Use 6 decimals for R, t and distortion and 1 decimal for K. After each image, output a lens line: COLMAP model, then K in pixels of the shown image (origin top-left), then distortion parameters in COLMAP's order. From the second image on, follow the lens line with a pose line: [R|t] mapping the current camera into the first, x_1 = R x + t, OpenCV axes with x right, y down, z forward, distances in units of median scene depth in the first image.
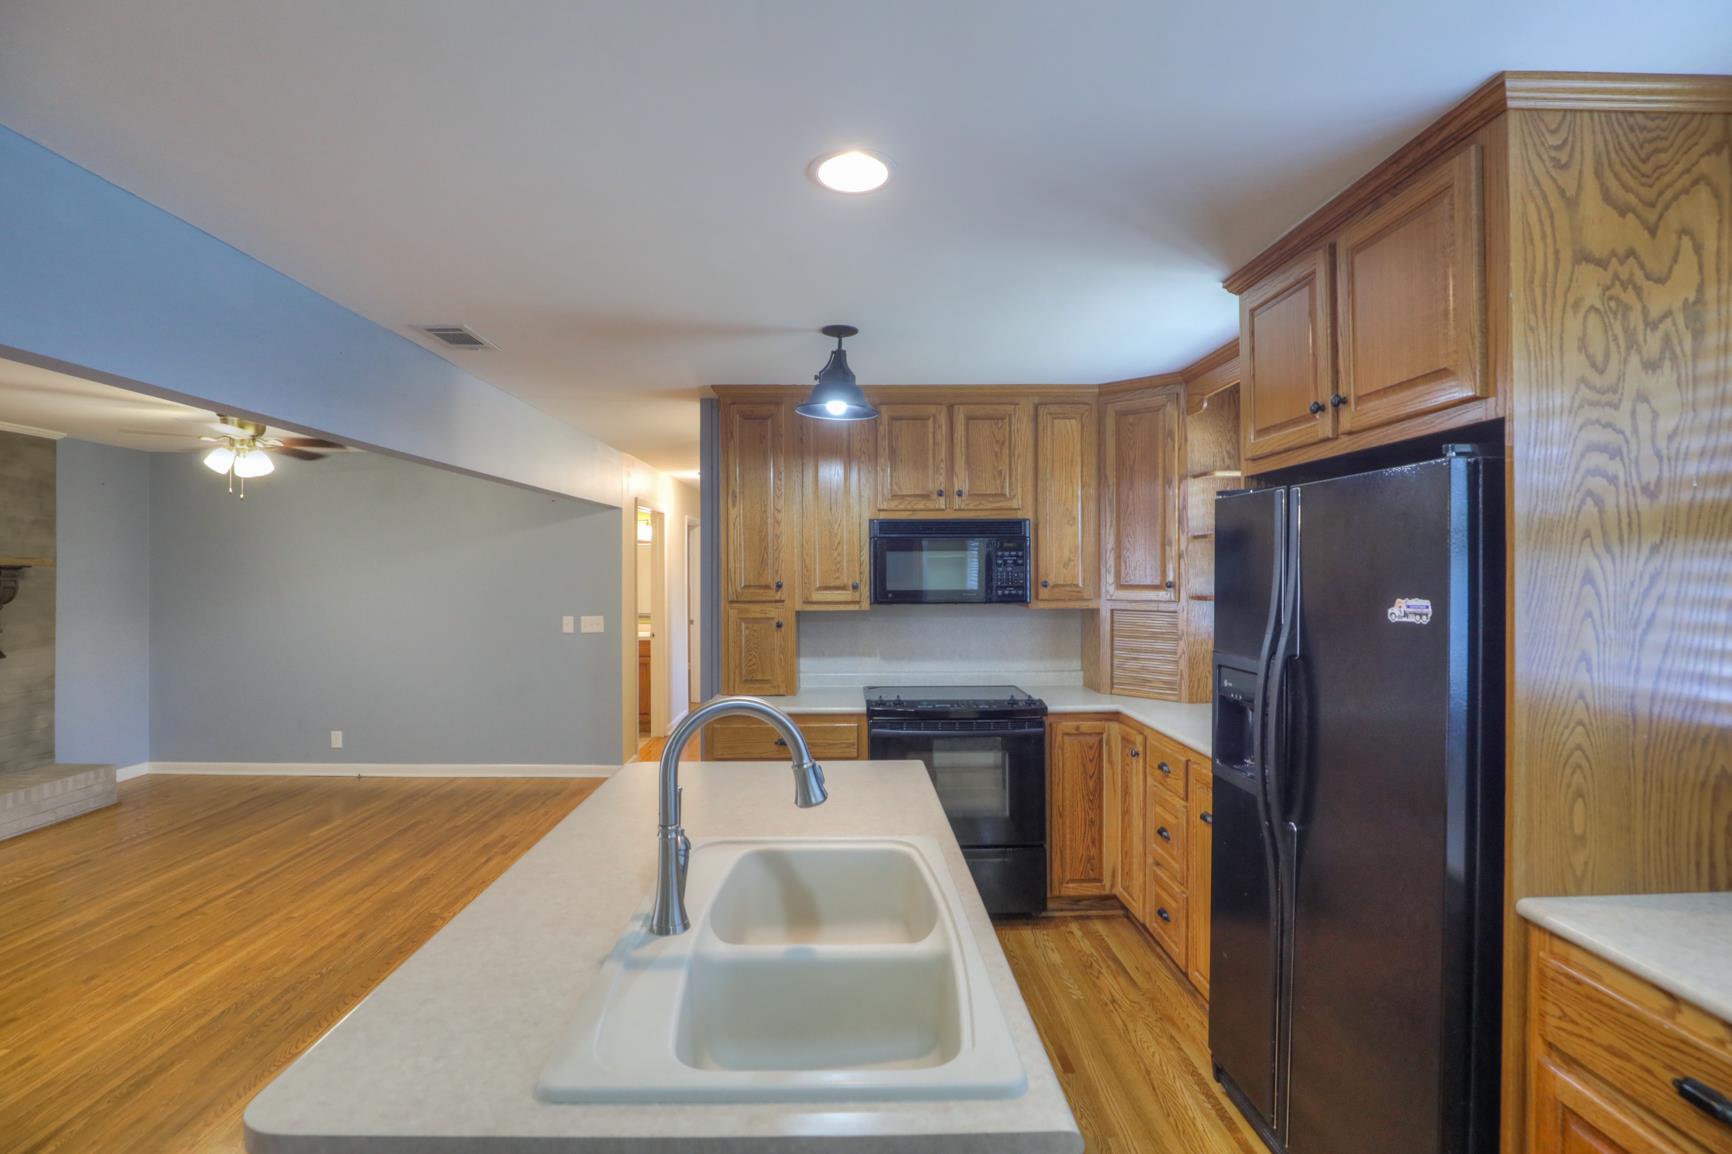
lens RADIAL K [[793.5, 0, 856.0], [0, 793.5, 566.1], [0, 0, 1]] dist [-0.036769, 0.006096]
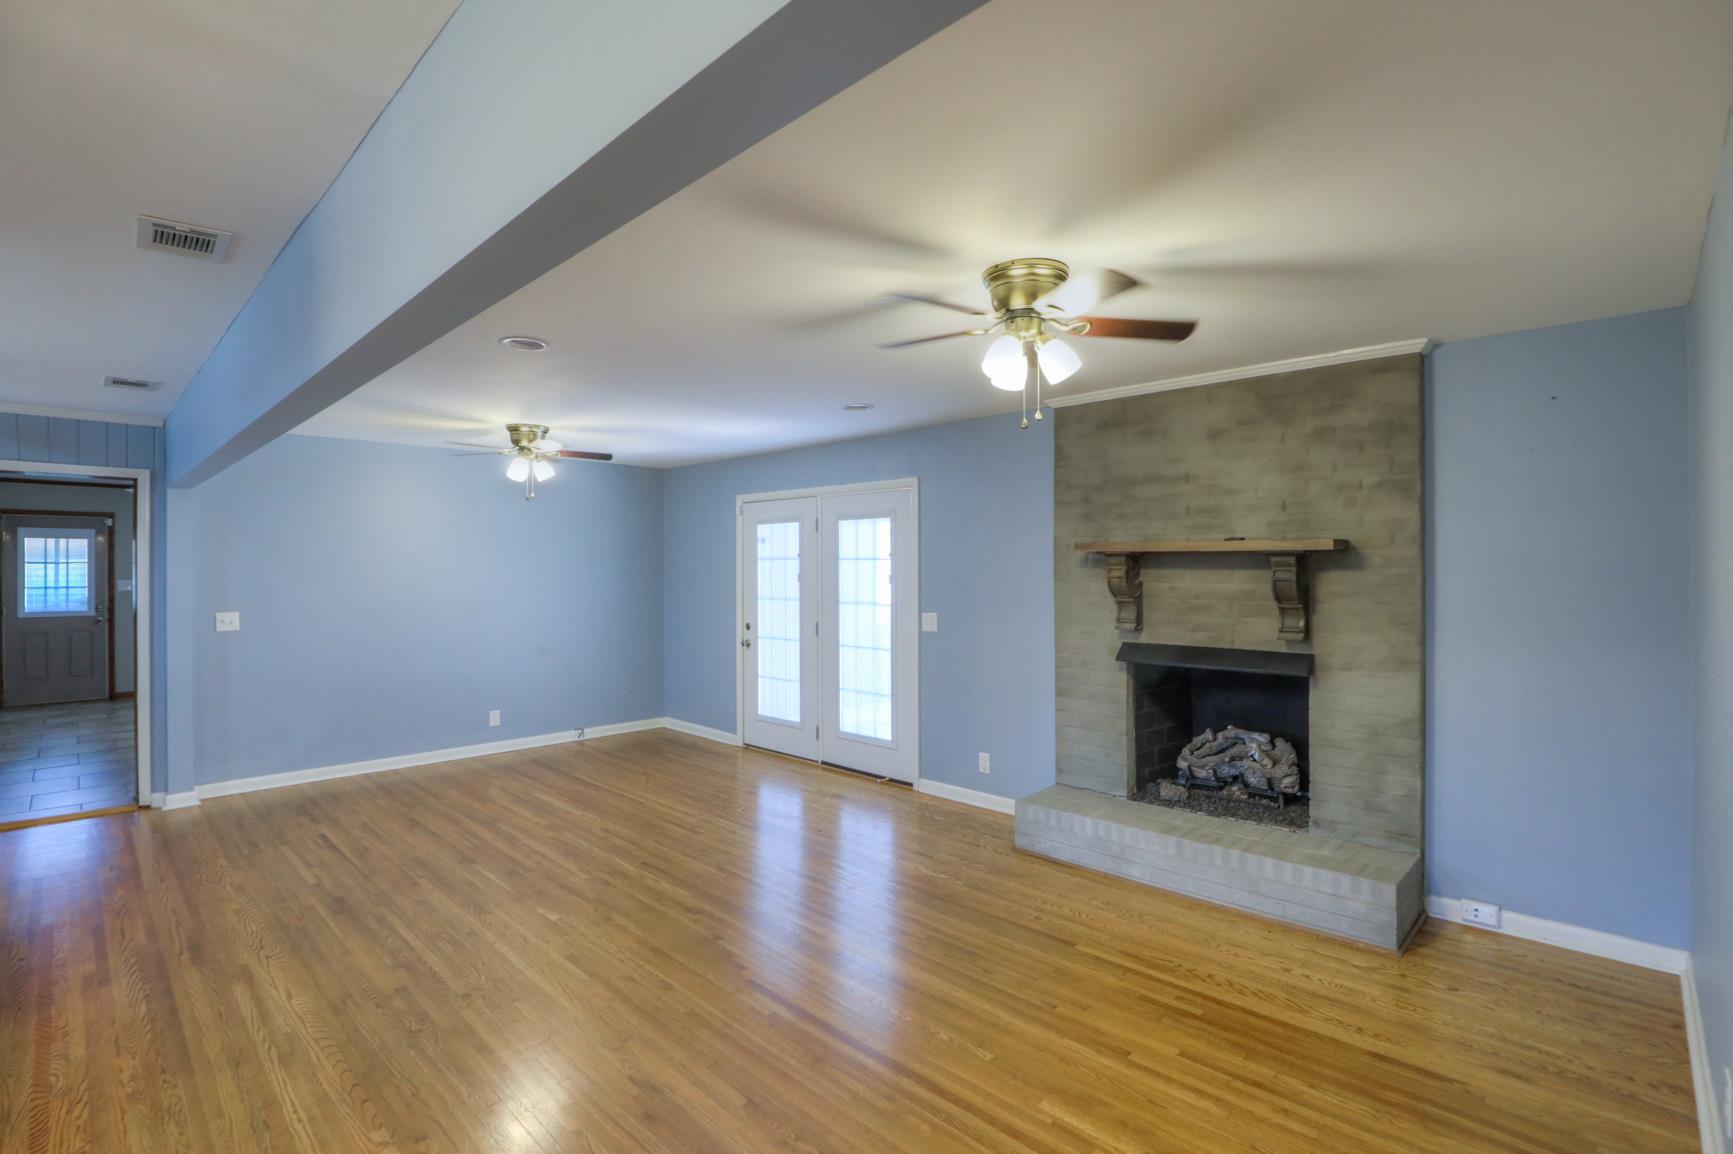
lens RADIAL K [[797.0, 0, 867.7], [0, 797.0, 571.8], [0, 0, 1]] dist [-0.038001, 0.005662]
pose [[-0.703628, -0.004440, -0.710555, -0.352714], [0.001544, 0.999969, -0.007778, 0.031669], [0.710567, -0.006570, -0.703599, 1.545836]]
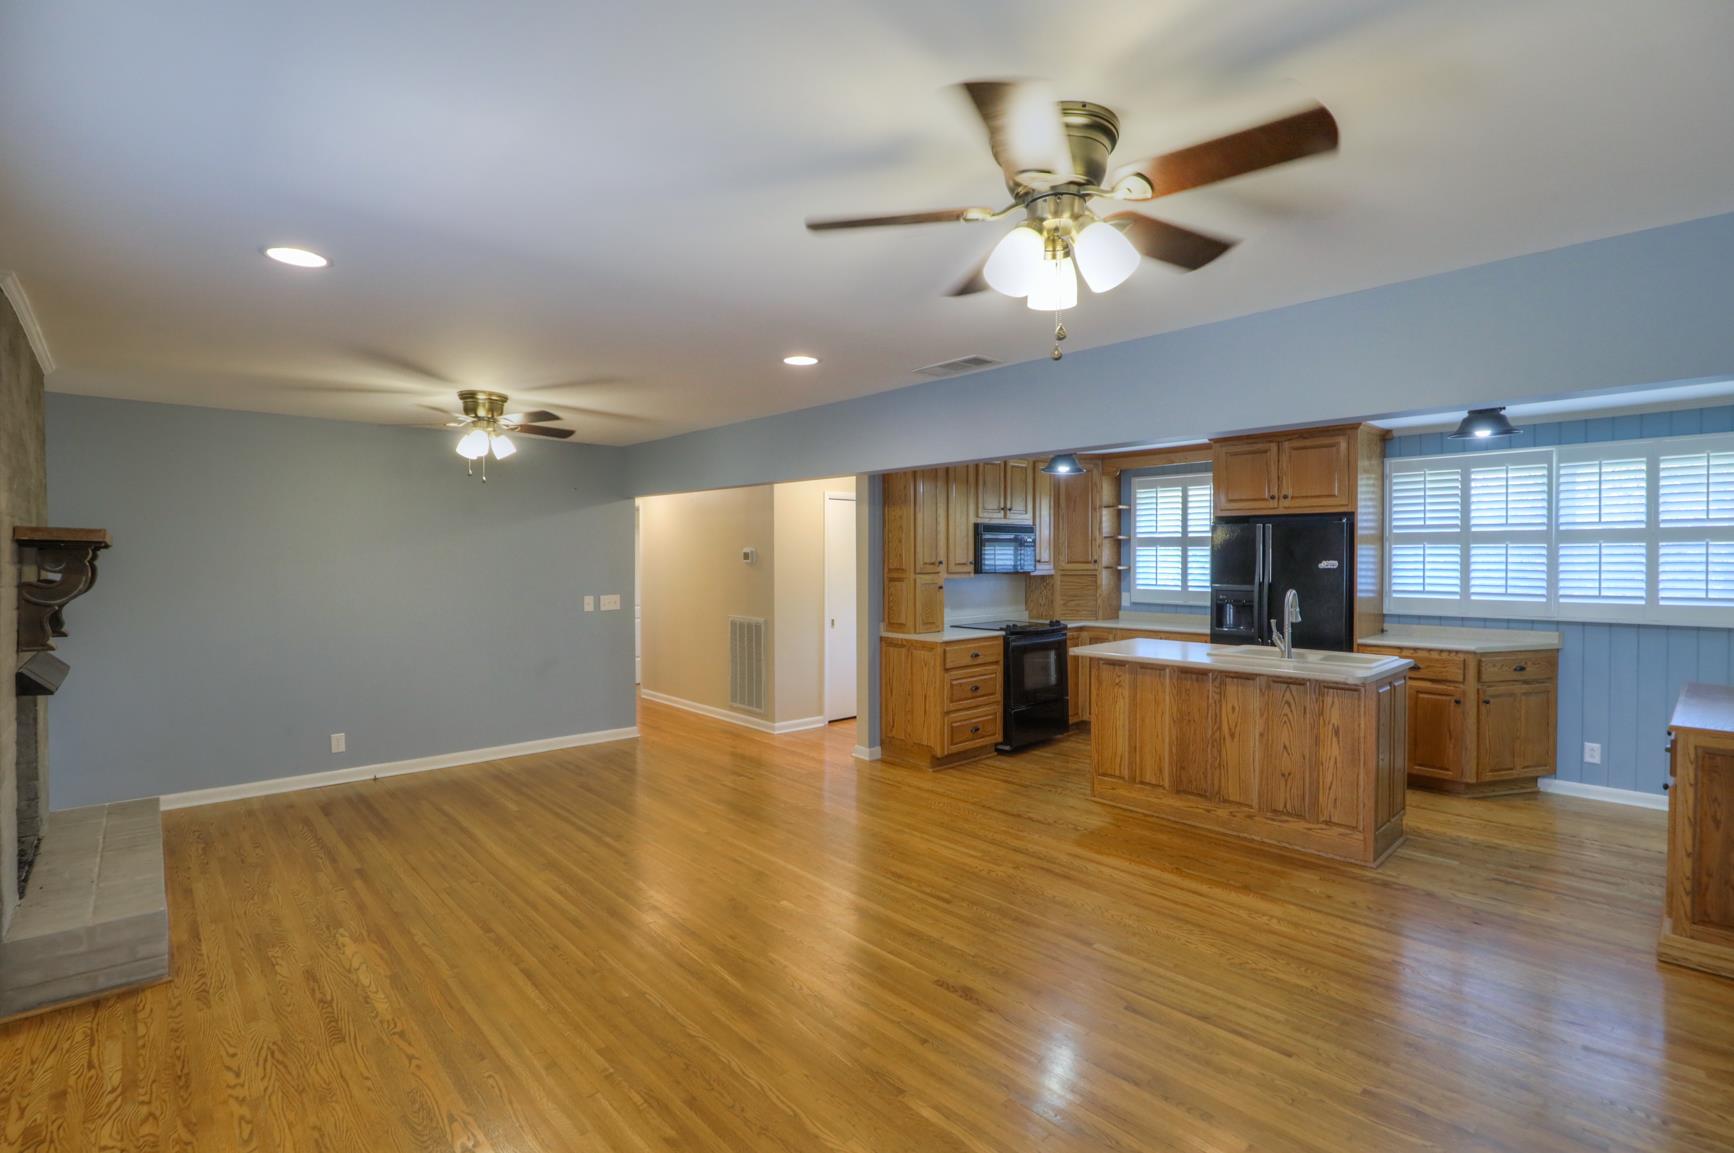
lens RADIAL K [[804.2, 0, 861.1], [0, 804.2, 571.8], [0, 0, 1]] dist [-0.036862, 0.007225]
pose [[0.746747, -0.013050, 0.664980, -1.298255], [-0.003021, 0.999731, 0.023012, 0.006012], [-0.665102, -0.019193, 0.746506, -0.103410]]
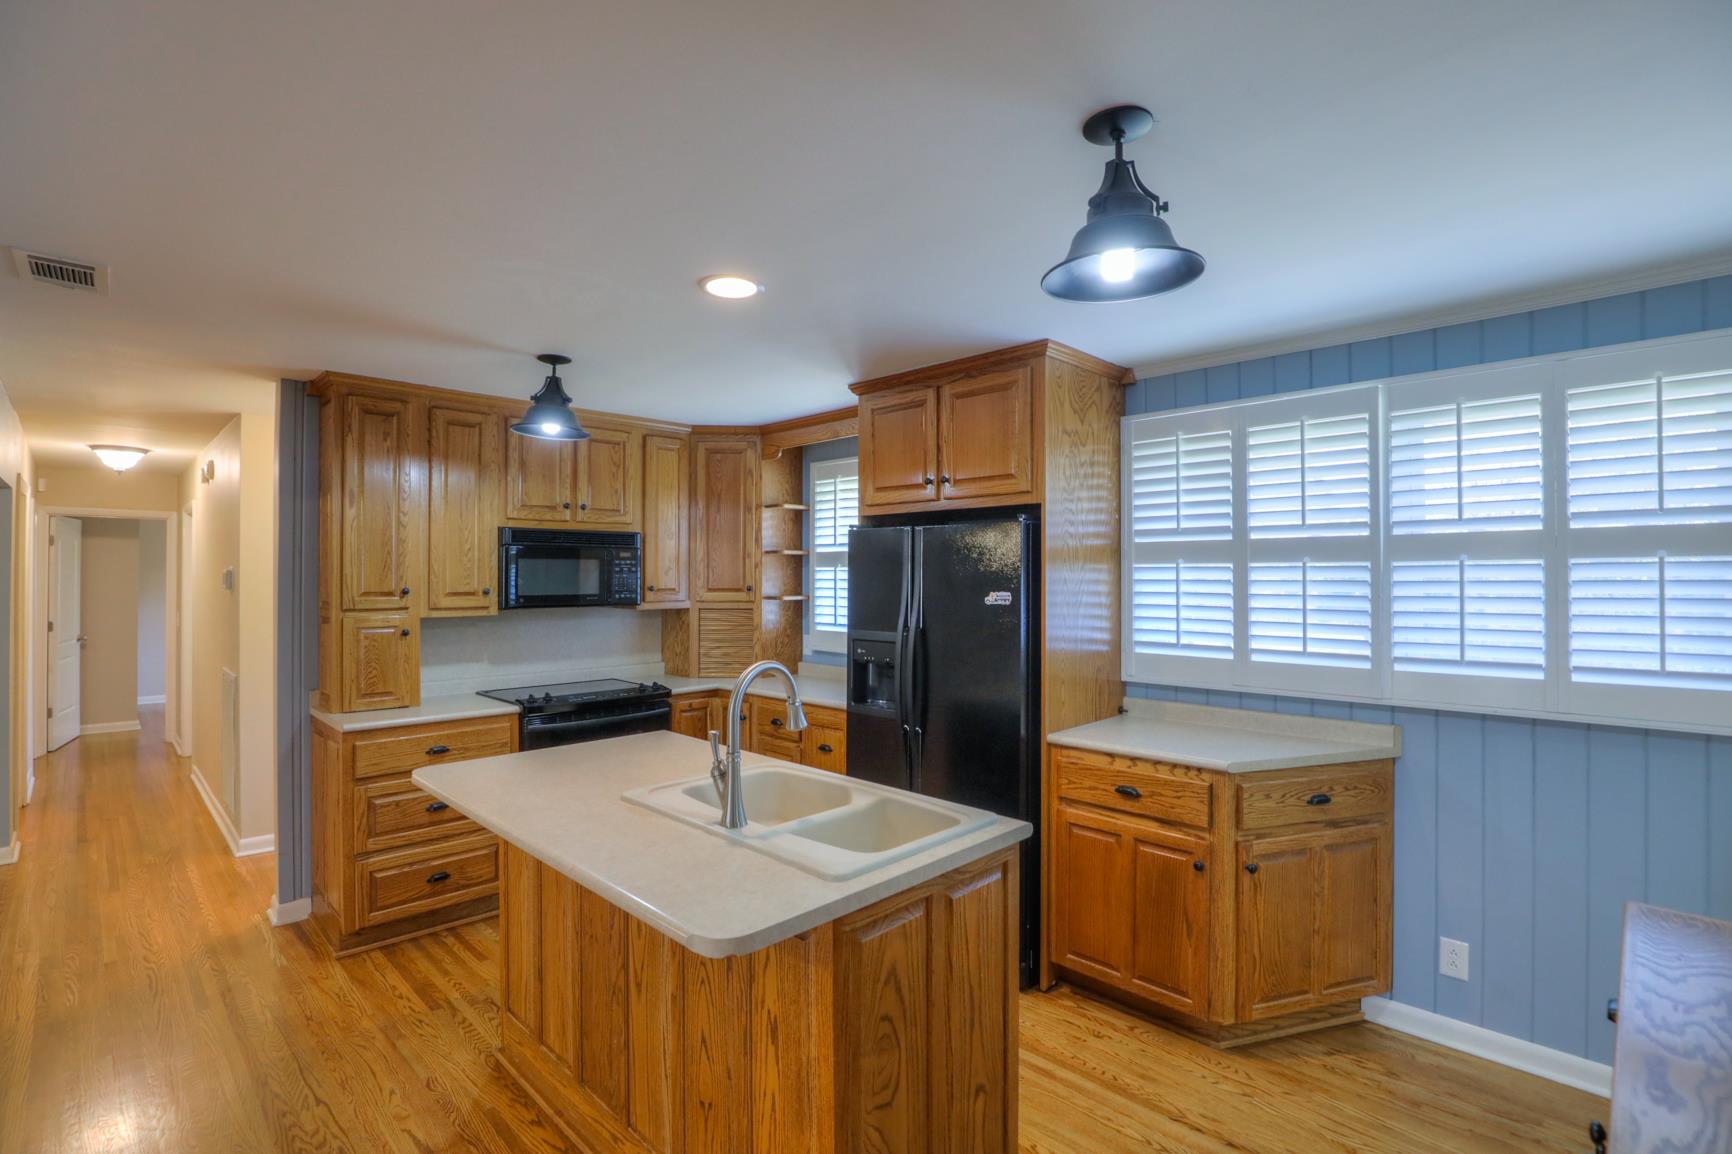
lens RADIAL K [[796.6, 0, 867.2], [0, 796.6, 571.8], [0, 0, 1]] dist [-0.038001, 0.005662]
pose [[0.712139, 0.006368, 0.702010, -0.365102], [-0.005638, 0.999978, -0.003352, 0.000077], [-0.702016, -0.001571, 0.712160, -0.068811]]
